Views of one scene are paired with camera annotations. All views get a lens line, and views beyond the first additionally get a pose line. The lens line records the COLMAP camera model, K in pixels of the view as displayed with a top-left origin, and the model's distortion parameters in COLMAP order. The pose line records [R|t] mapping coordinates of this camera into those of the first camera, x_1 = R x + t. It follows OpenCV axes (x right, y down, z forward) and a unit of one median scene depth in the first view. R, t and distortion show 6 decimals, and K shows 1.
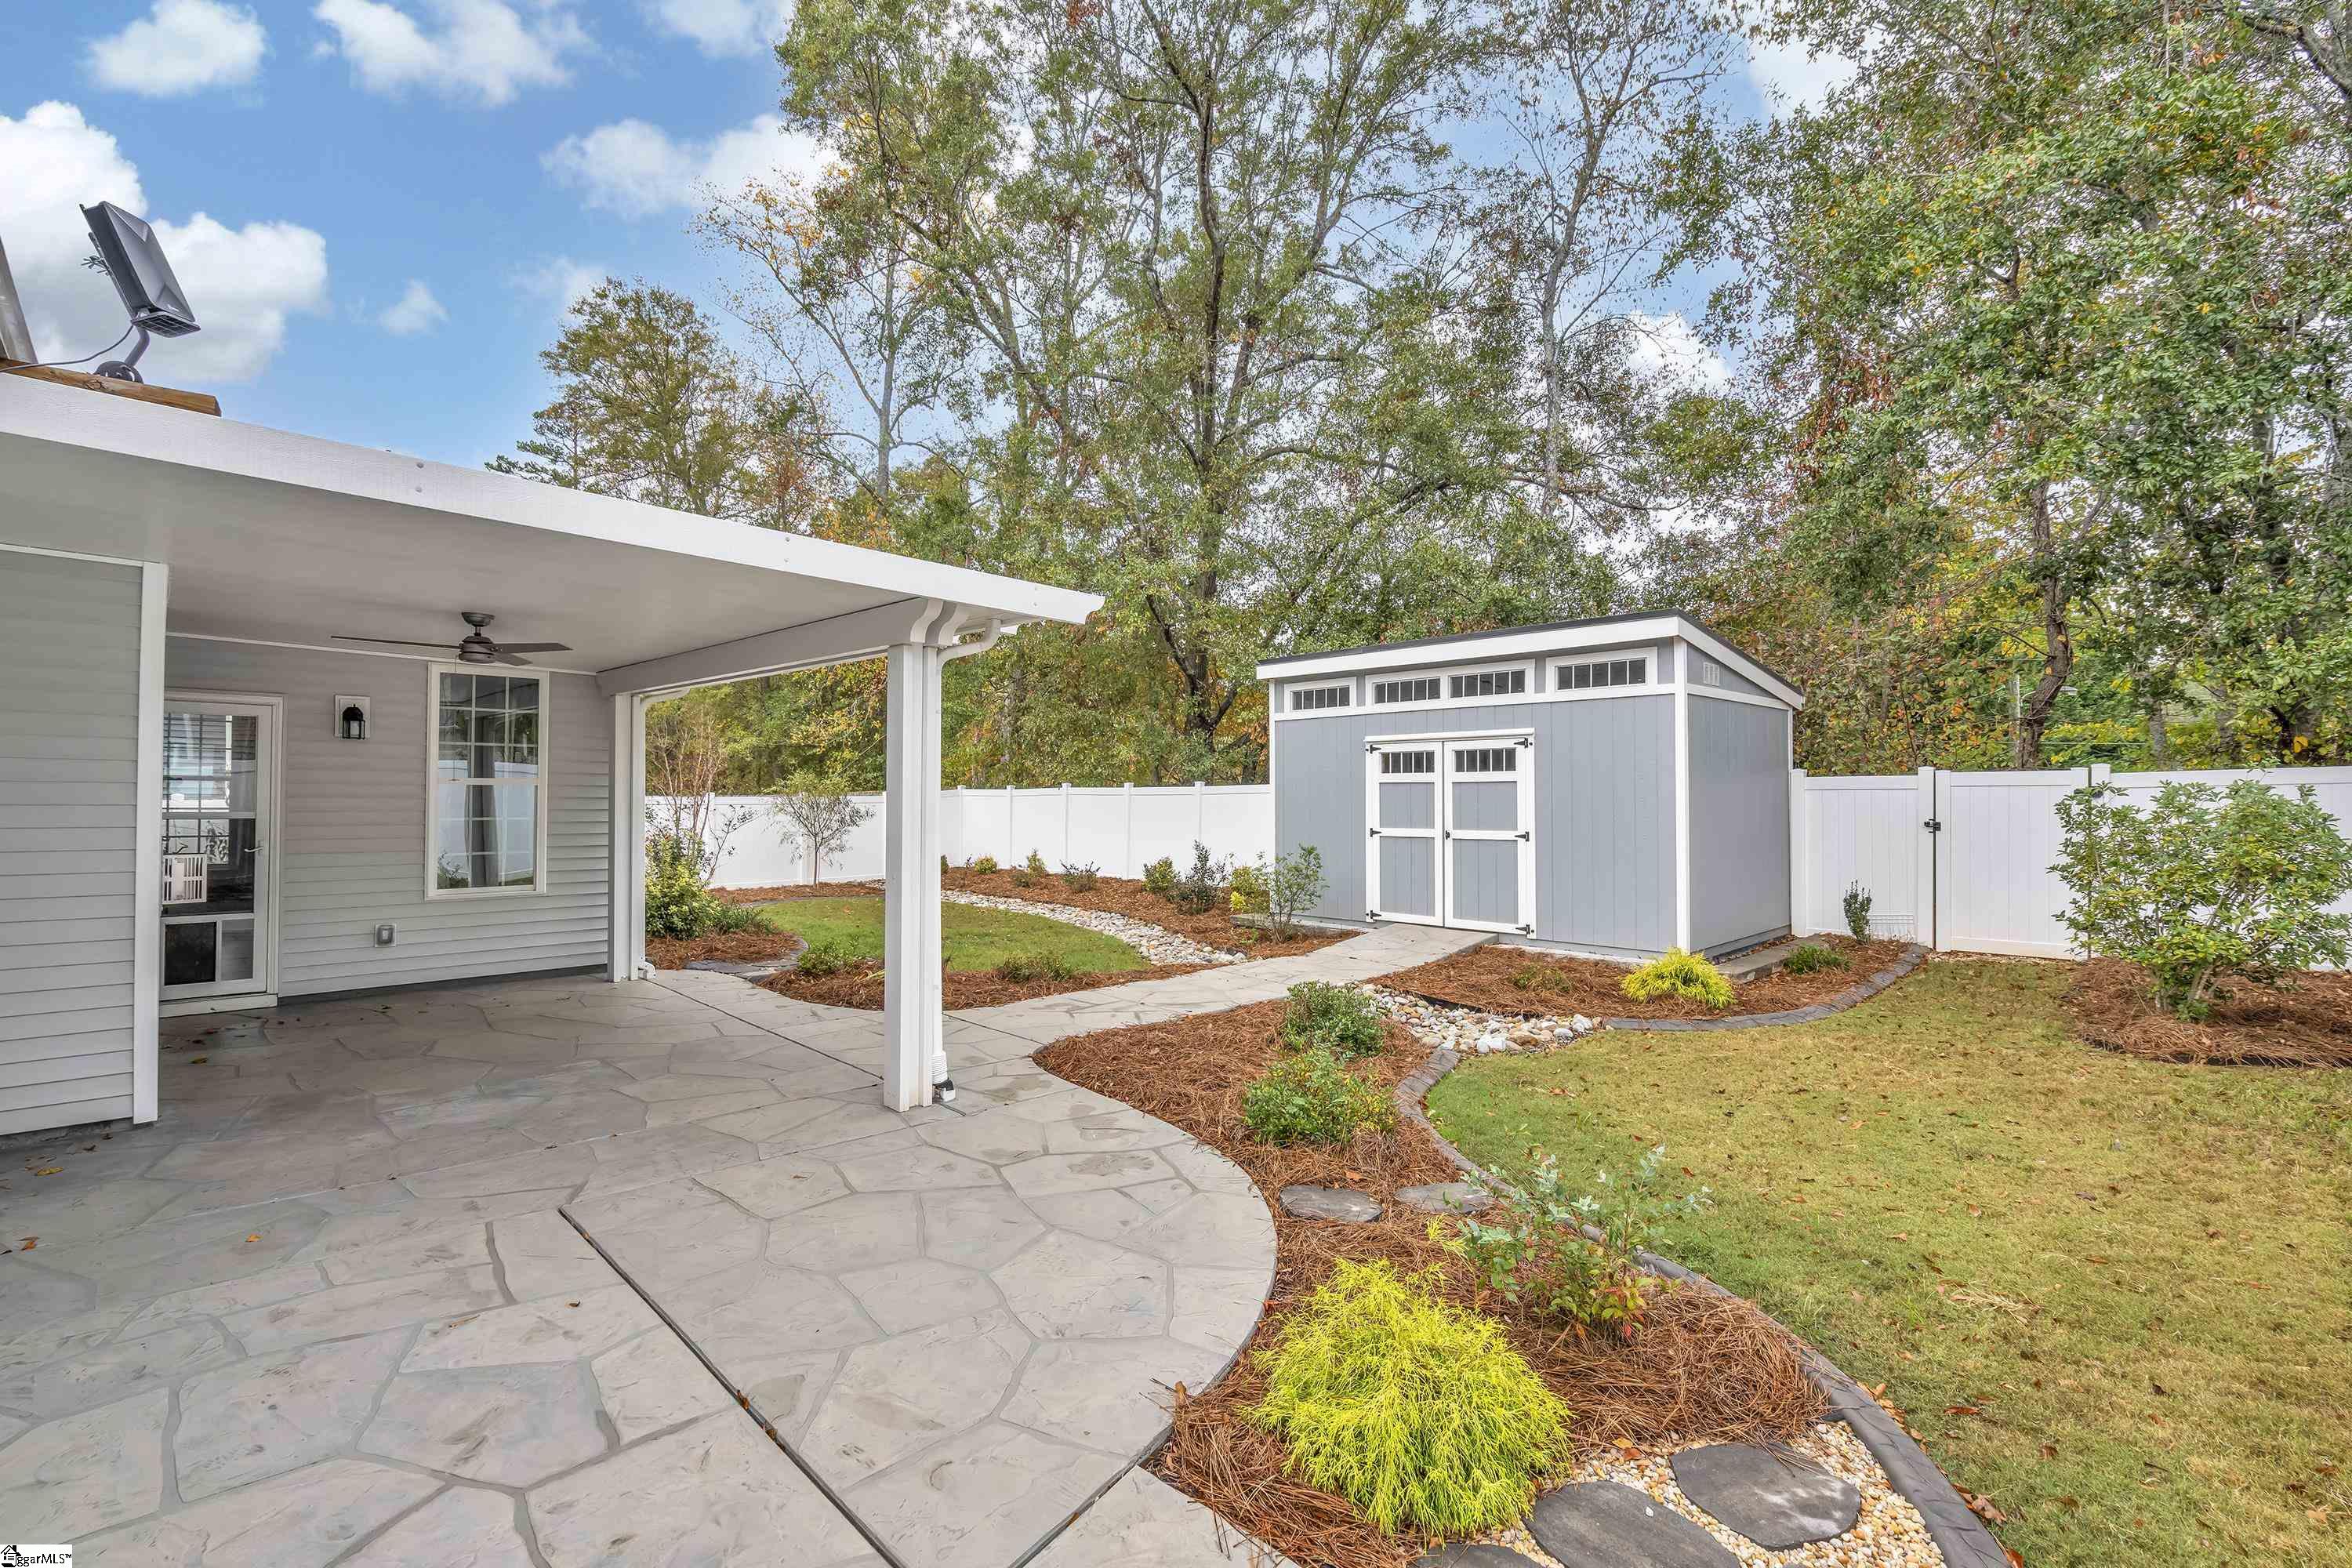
lens RADIAL K [[1042.4, 0, 1174.2], [0, 1042.4, 787.3], [0, 0, 1]] dist [-0.001298, -0.000062]
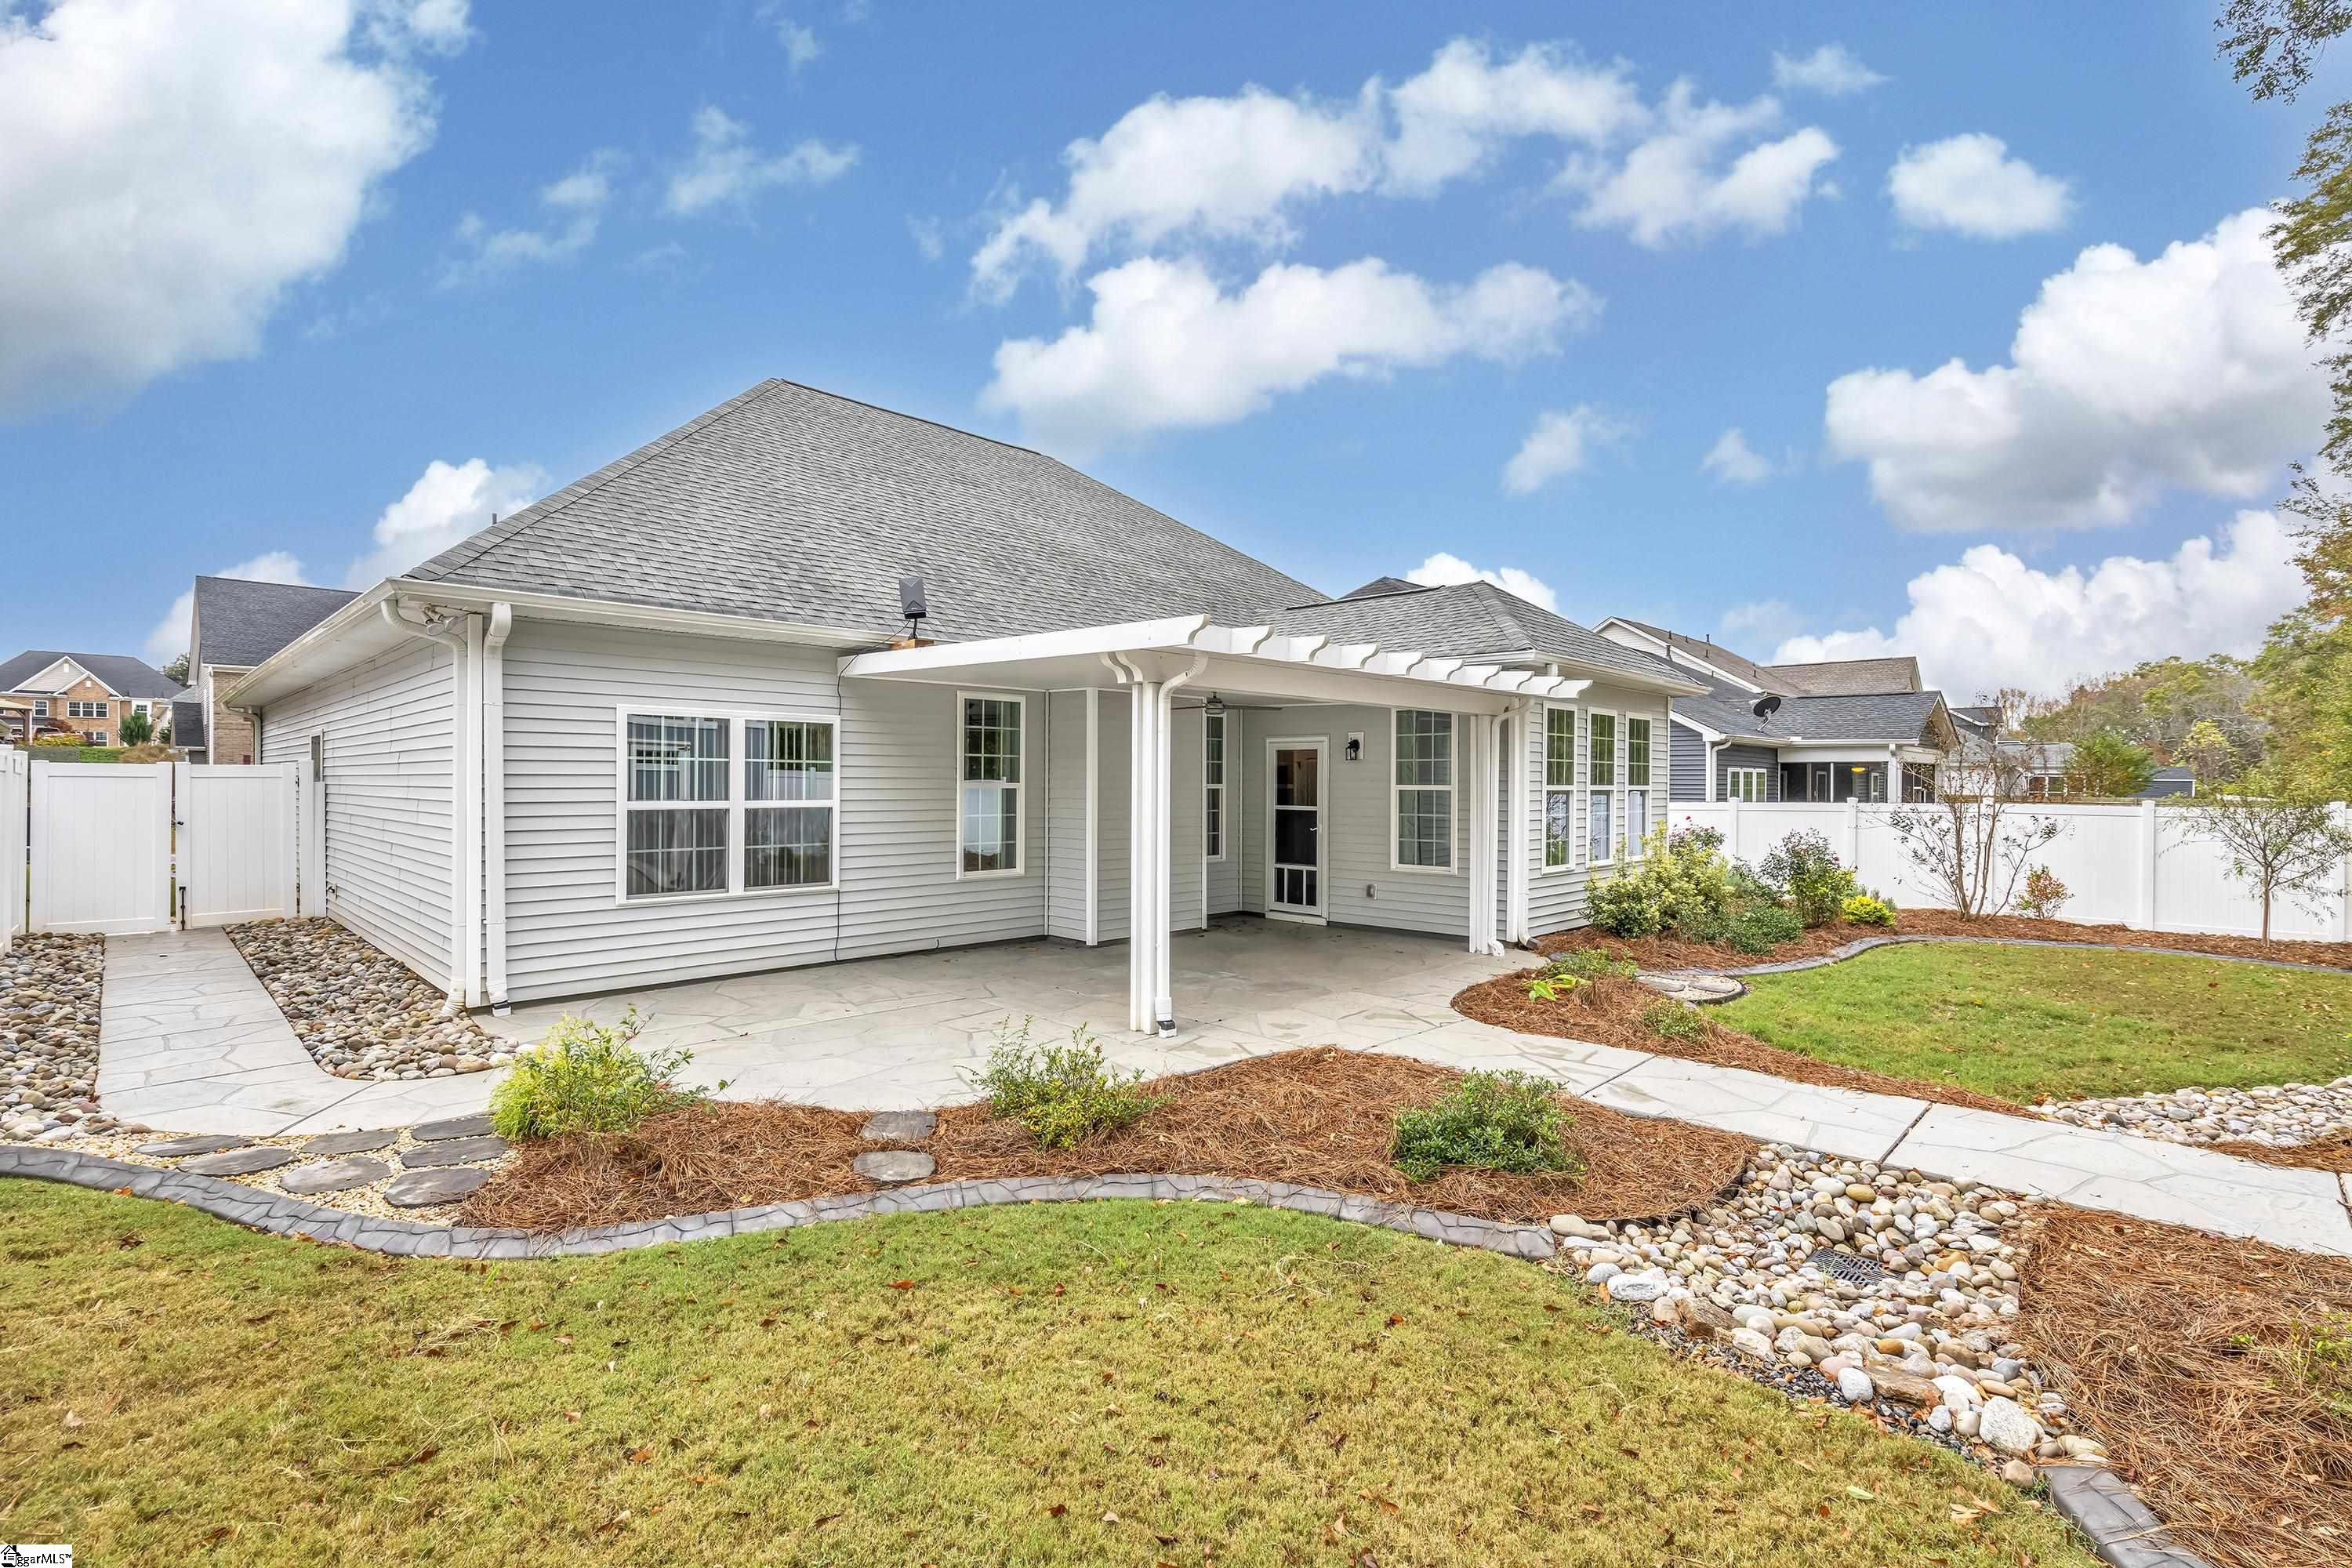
lens RADIAL K [[1042.4, 0, 1172.5], [0, 1042.4, 789.5], [0, 0, 1]] dist [-0.001298, -0.000062]
pose [[0.019683, -0.004963, -0.999794, 0.670011], [-0.002905, 0.999983, -0.005021, 0.004409], [0.999802, 0.003003, 0.019669, 0.628678]]
